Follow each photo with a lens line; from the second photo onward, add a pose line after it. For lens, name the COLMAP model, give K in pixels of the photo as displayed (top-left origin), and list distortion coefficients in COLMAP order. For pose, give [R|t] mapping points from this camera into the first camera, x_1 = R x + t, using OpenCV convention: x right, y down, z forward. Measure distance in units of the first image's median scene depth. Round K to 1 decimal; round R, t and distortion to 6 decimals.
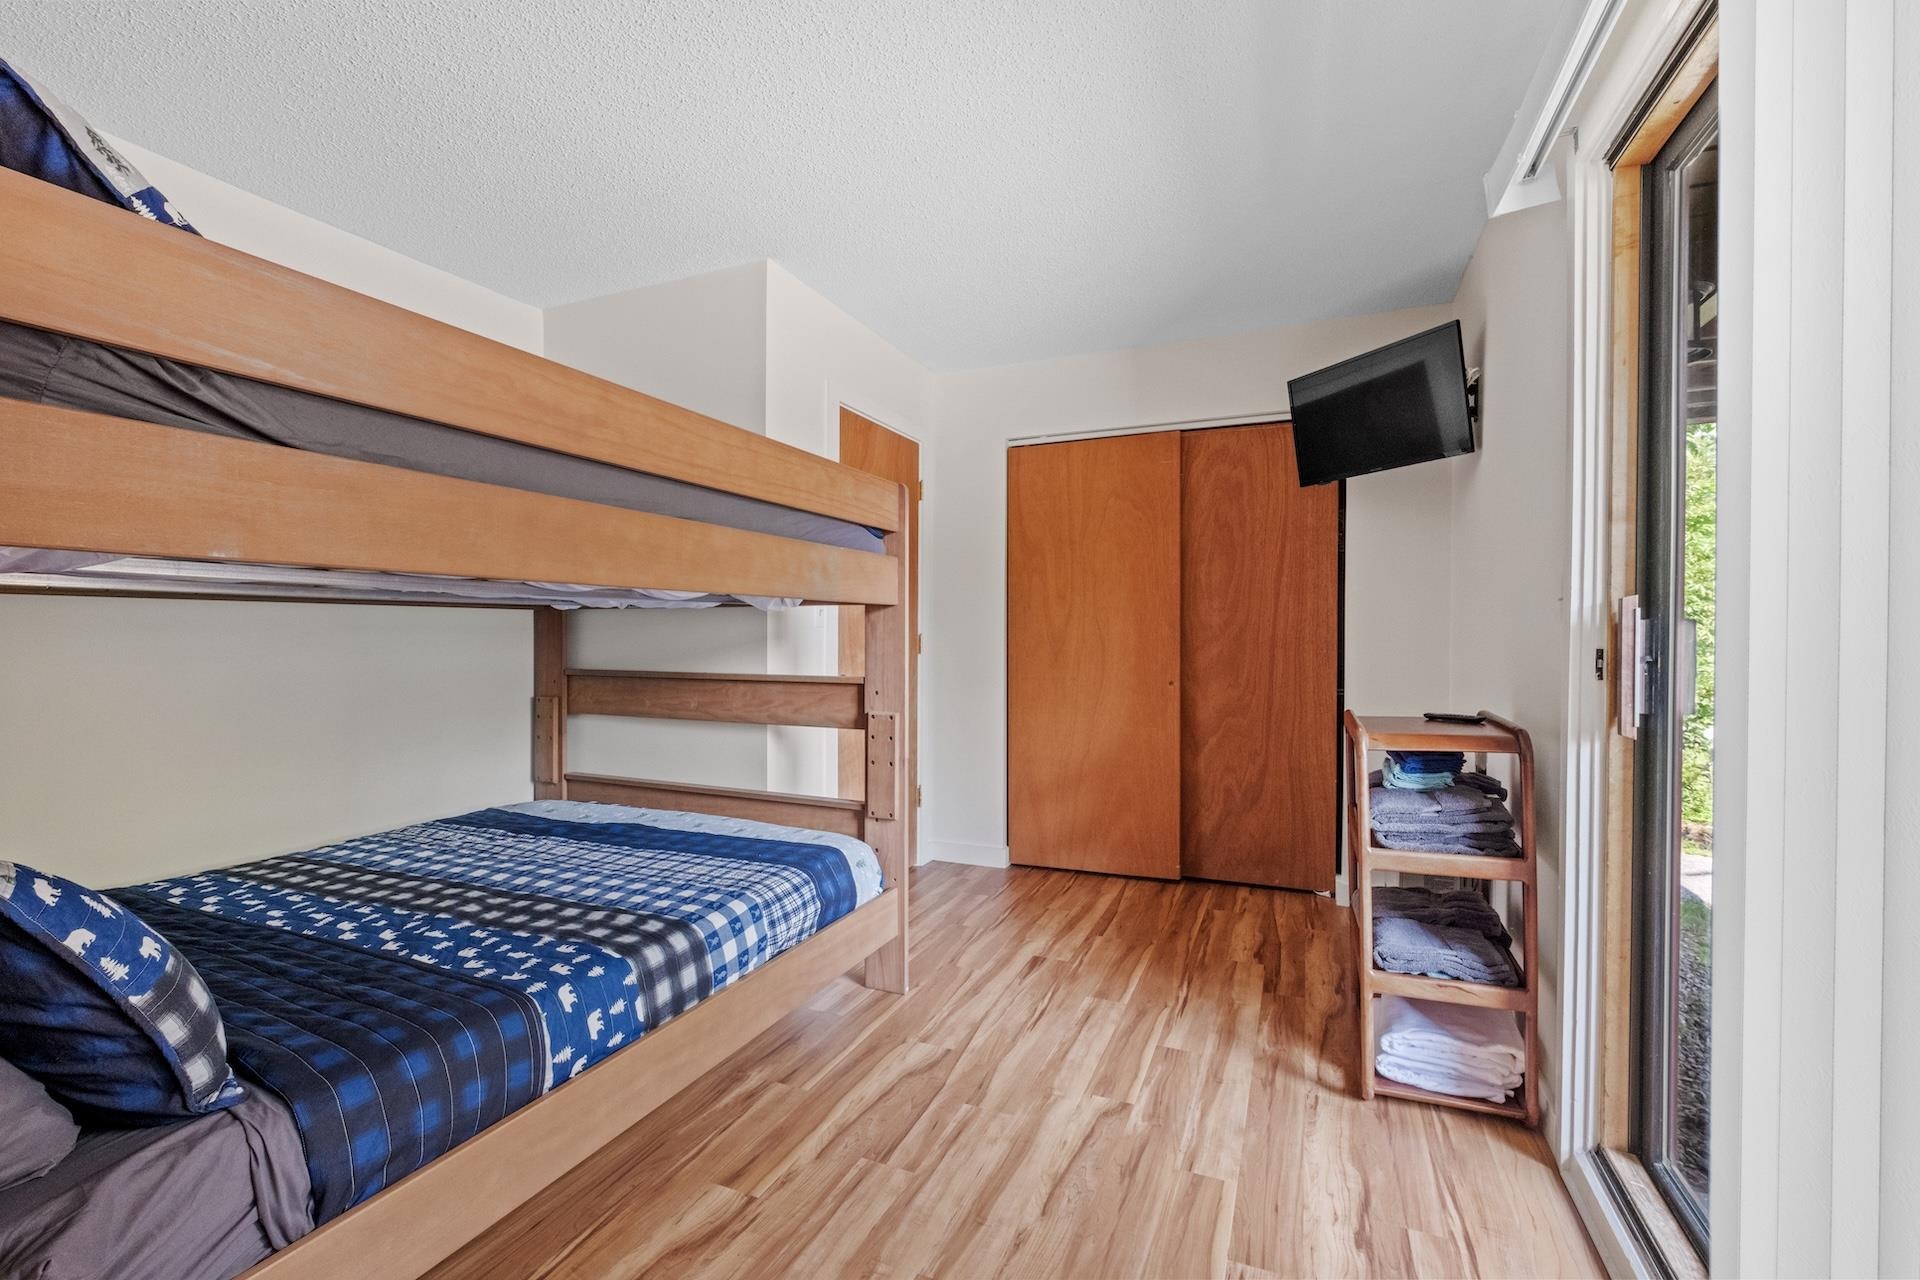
lens RADIAL K [[836.7, 0, 955.5], [0, 836.7, 642.6], [0, 0, 1]] dist [-0.001610, -0.000469]
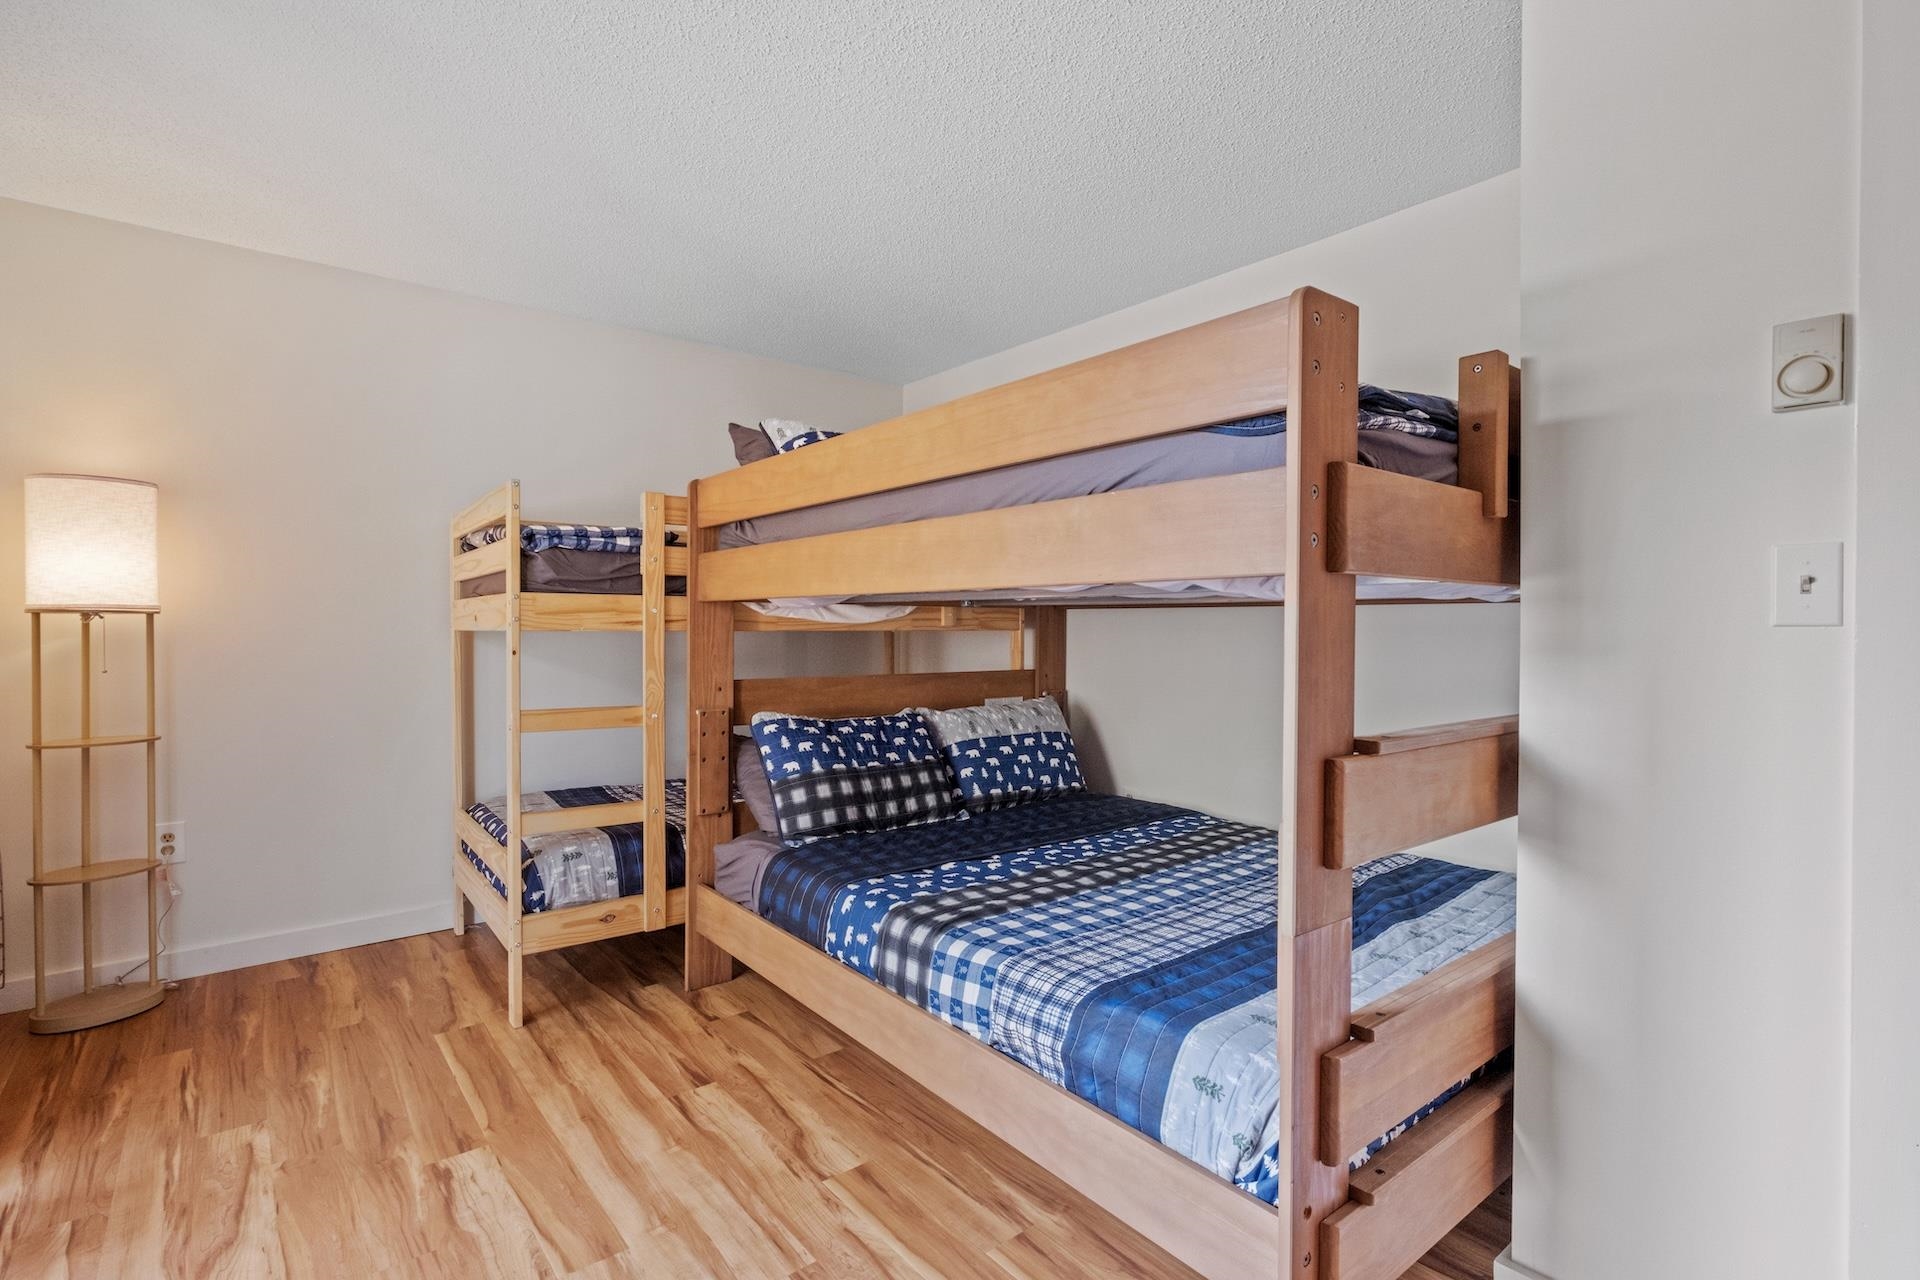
lens RADIAL K [[894.7, 0, 950.1], [0, 894.7, 647.9], [0, 0, 1]] dist [-0.001609, 0.000293]
pose [[-0.474697, 0.014847, -0.880024, 0.573248], [-0.017249, 0.999509, 0.026167, -0.020195], [0.879981, 0.027601, -0.474207, 1.455148]]
